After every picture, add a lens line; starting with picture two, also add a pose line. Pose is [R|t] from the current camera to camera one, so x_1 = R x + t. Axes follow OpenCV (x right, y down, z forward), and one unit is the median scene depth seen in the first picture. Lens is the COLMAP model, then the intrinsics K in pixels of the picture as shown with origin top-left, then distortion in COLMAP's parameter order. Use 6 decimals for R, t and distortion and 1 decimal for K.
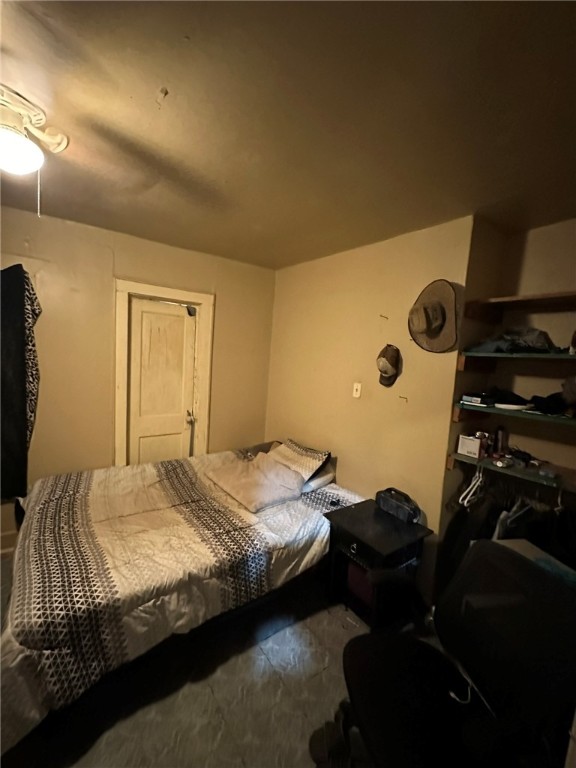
lens RADIAL K [[305.9, 0, 286.0], [0, 305.9, 384.2], [0, 0, 1]] dist [-0.003906, 0.000483]
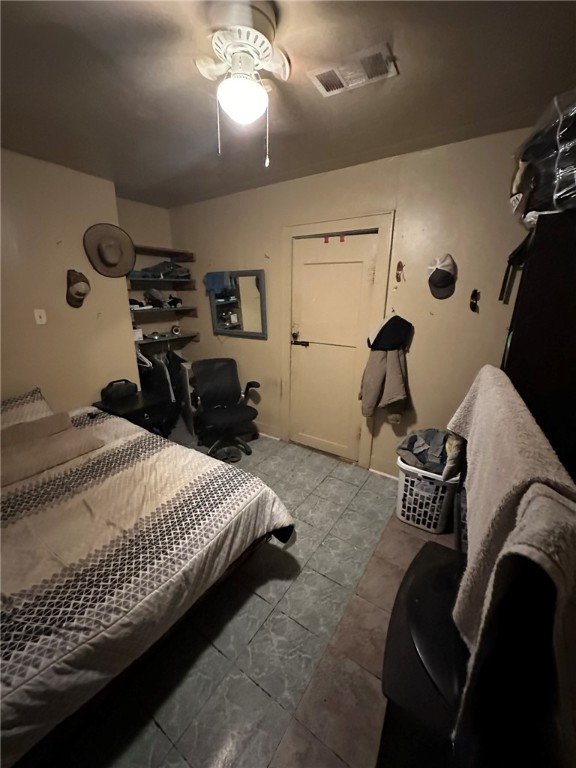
lens RADIAL K [[305.9, 0, 286.6], [0, 305.9, 383.3], [0, 0, 1]] dist [-0.003906, 0.000483]
pose [[-0.333691, -0.338323, 0.879879, -1.109572], [0.052559, 0.925249, 0.375701, -0.126302], [-0.941216, 0.171614, -0.290966, 0.656797]]
